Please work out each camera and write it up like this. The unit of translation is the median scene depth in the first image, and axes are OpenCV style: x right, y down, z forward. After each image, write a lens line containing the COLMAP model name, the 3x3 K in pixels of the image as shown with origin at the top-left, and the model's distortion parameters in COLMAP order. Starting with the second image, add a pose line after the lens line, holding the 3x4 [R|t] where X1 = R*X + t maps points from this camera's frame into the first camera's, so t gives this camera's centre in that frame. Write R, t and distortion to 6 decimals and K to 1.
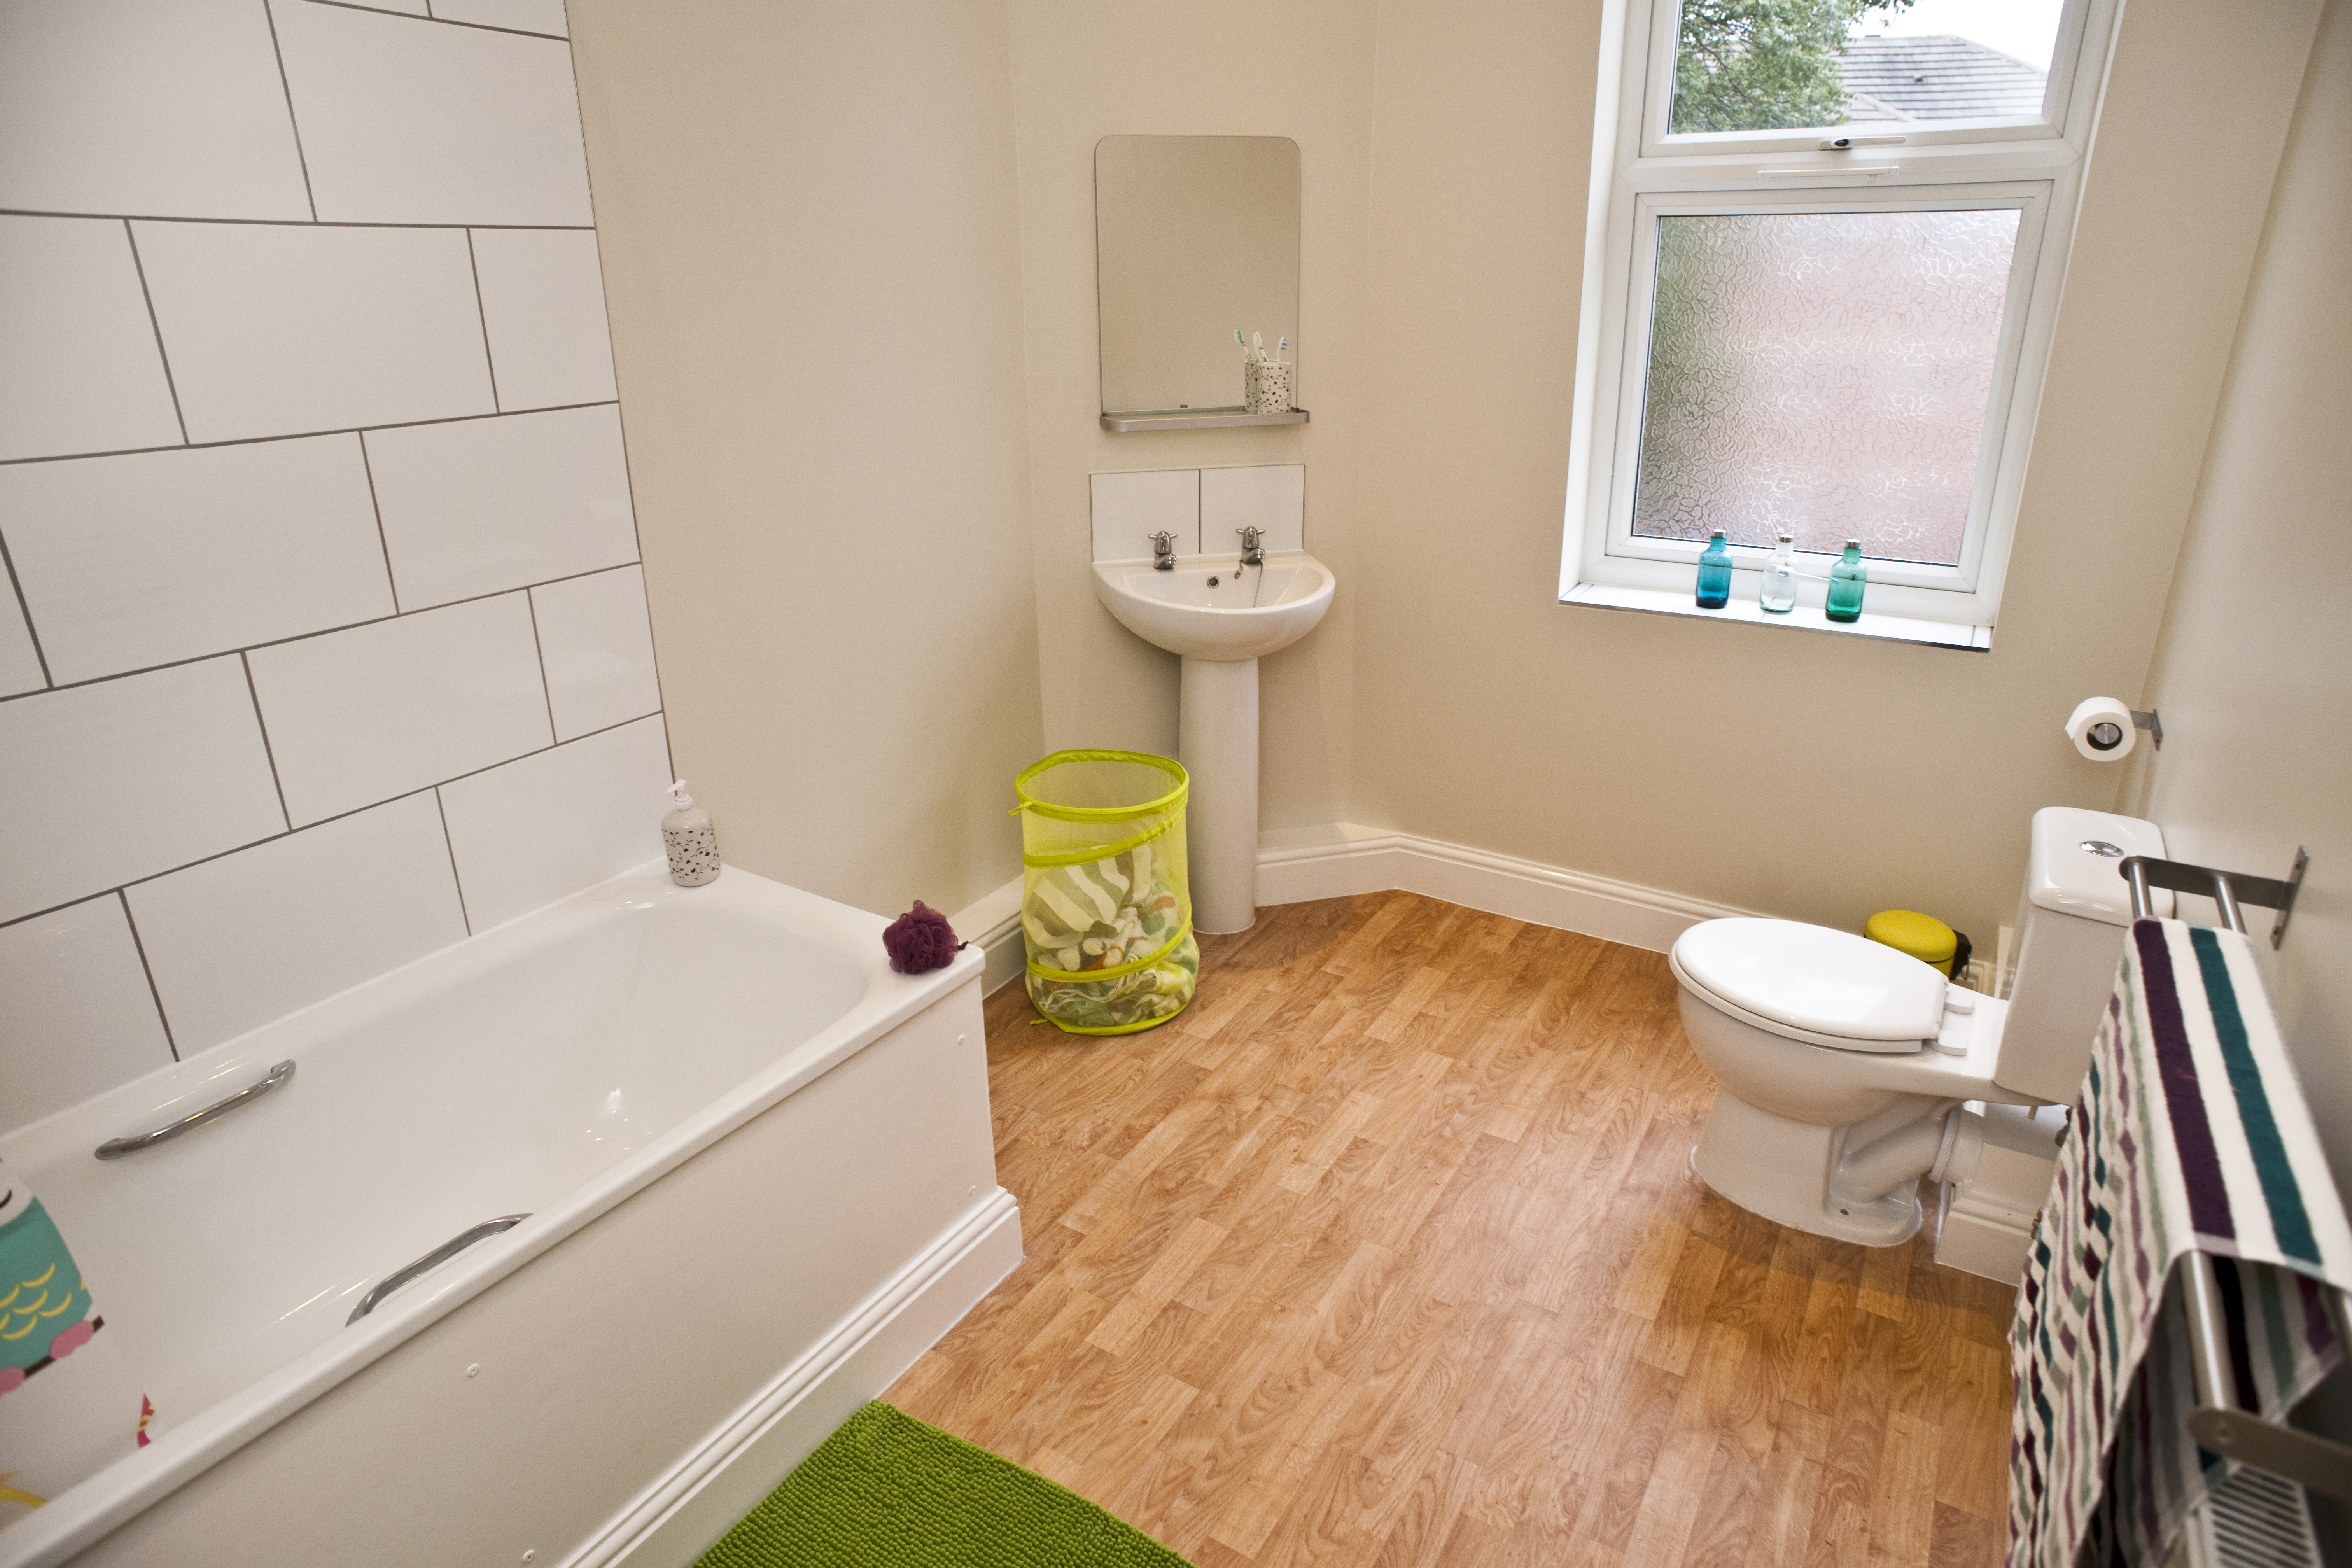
lens RADIAL K [[1336.8, 0, 1182.5], [0, 1336.8, 769.7], [0, 0, 1]] dist [-0.100791, 0.069542]
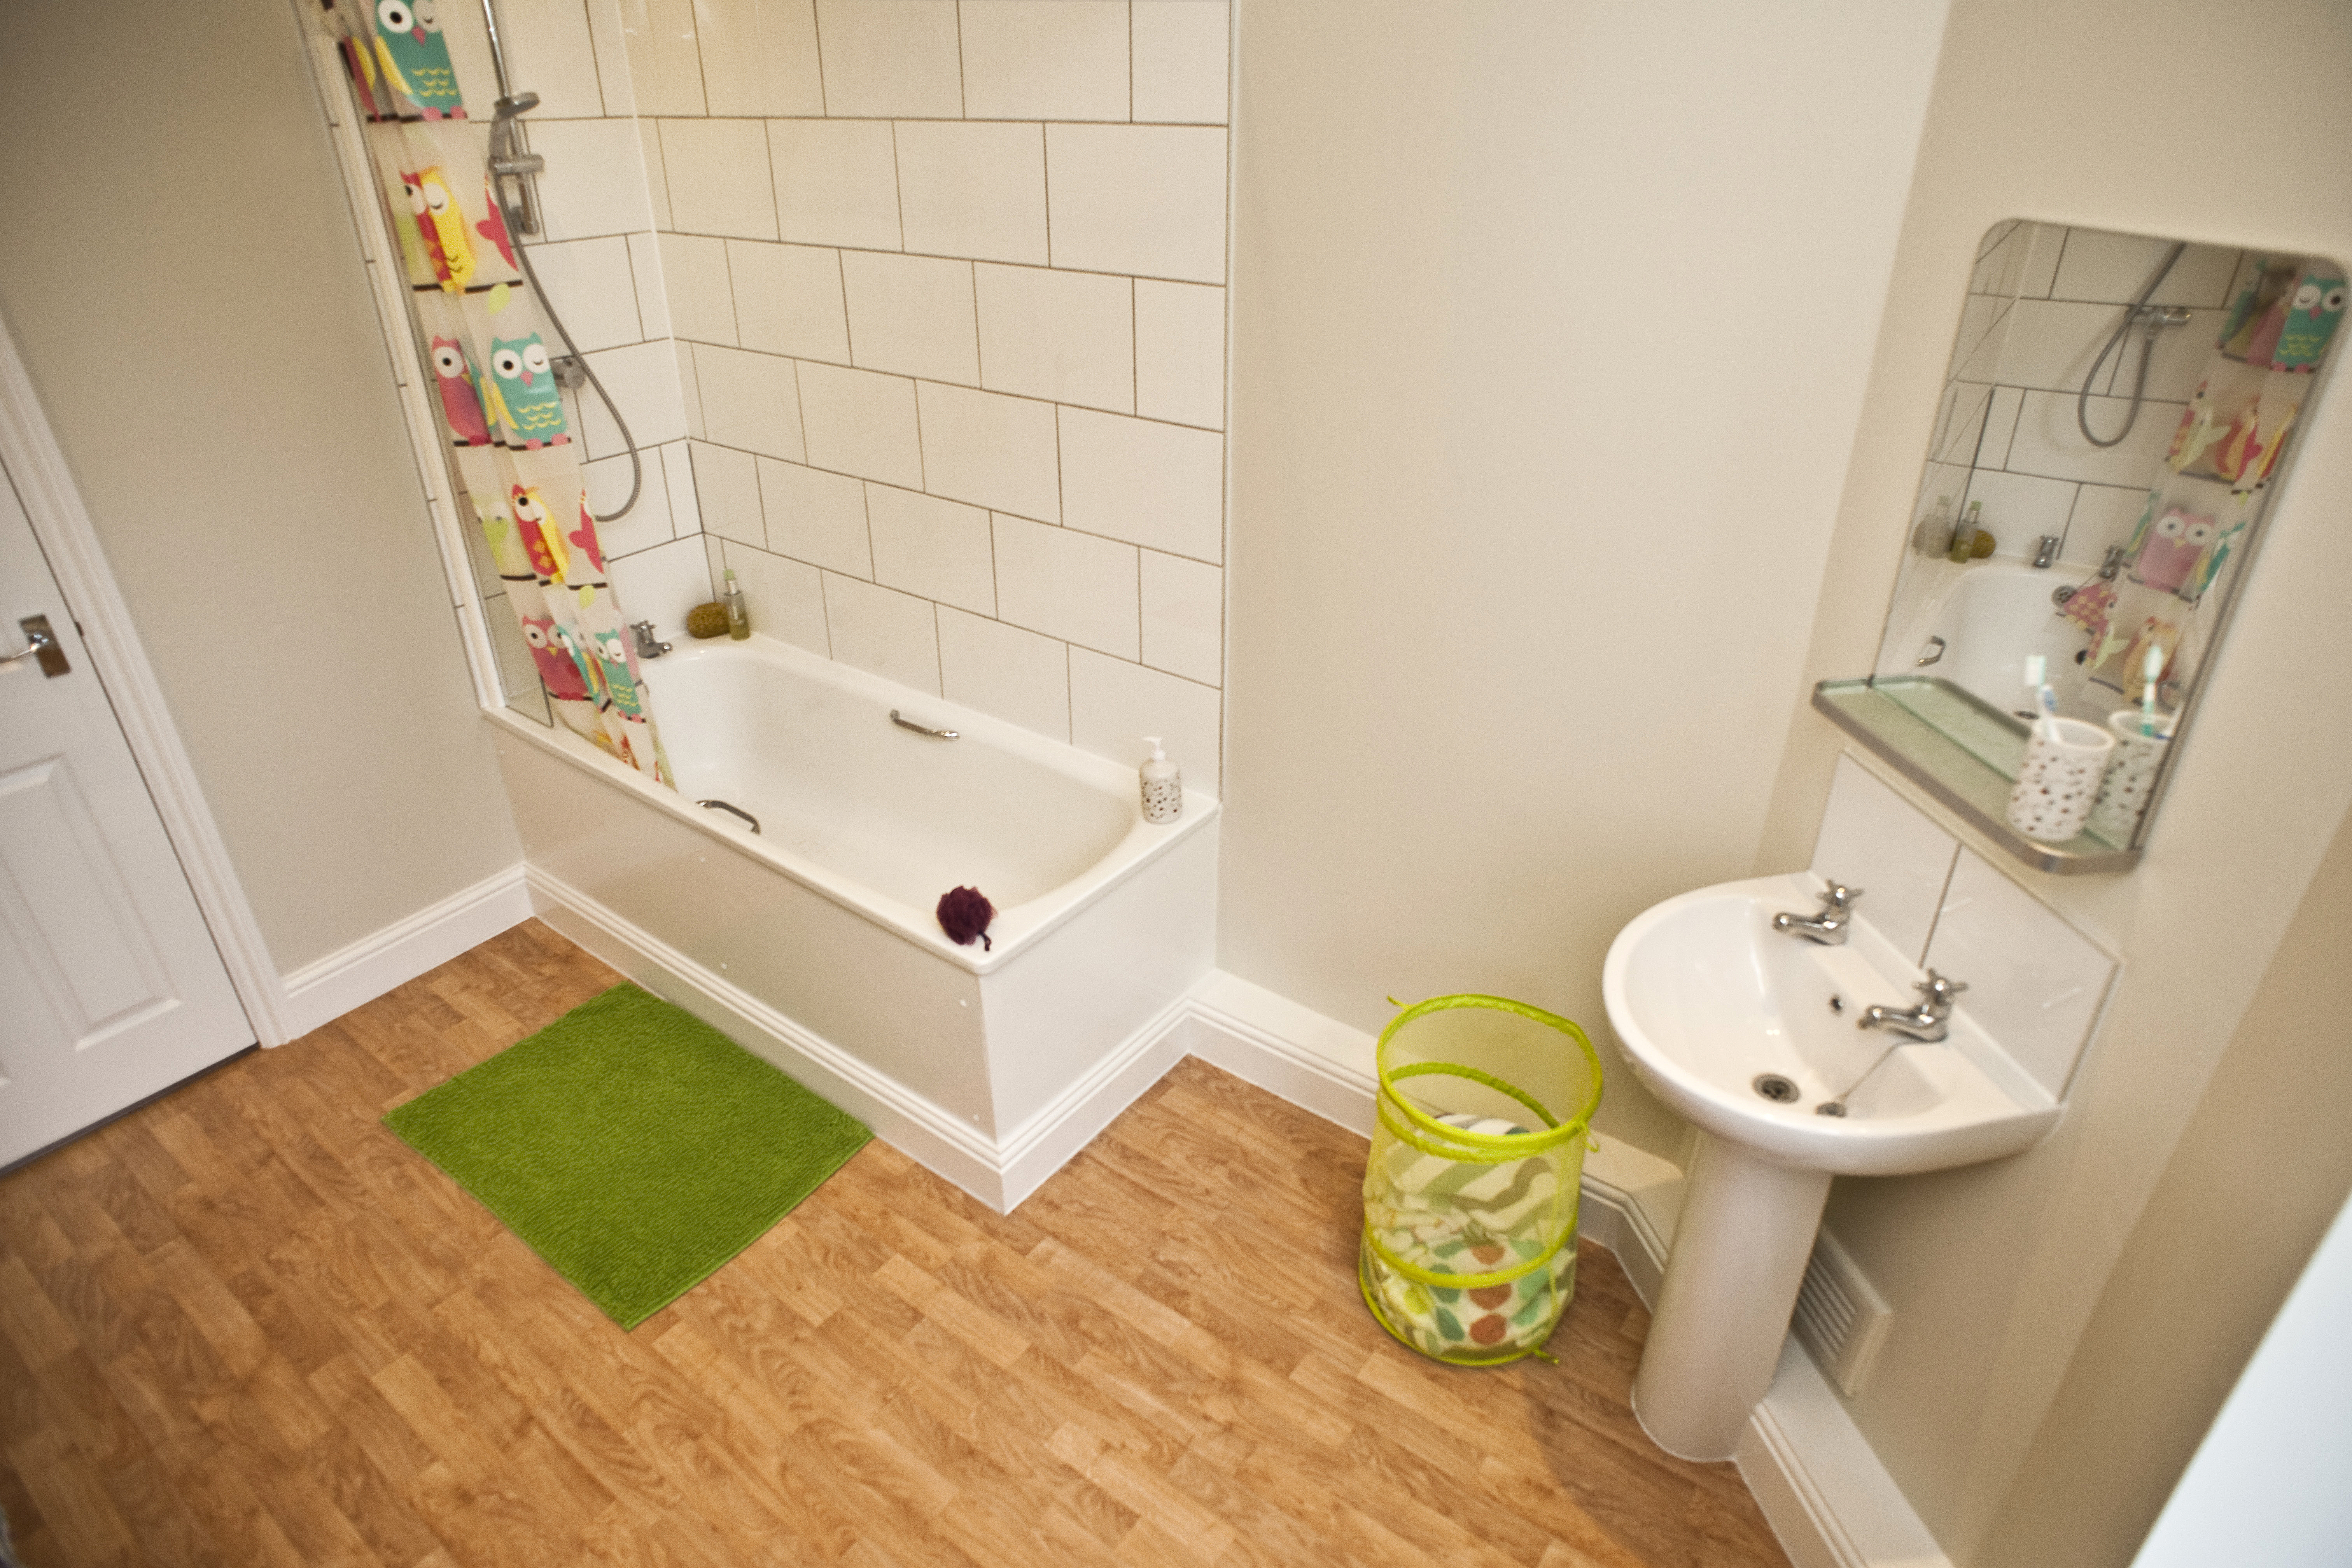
lens RADIAL K [[1336.8, 0, 1182.5], [0, 1336.8, 769.7], [0, 0, 1]] dist [-0.100791, 0.069542]
pose [[-0.084734, 0.476204, -0.875243, 0.741716], [-0.349939, 0.808225, 0.473619, -0.584904], [0.932932, 0.346413, 0.098158, 0.956710]]
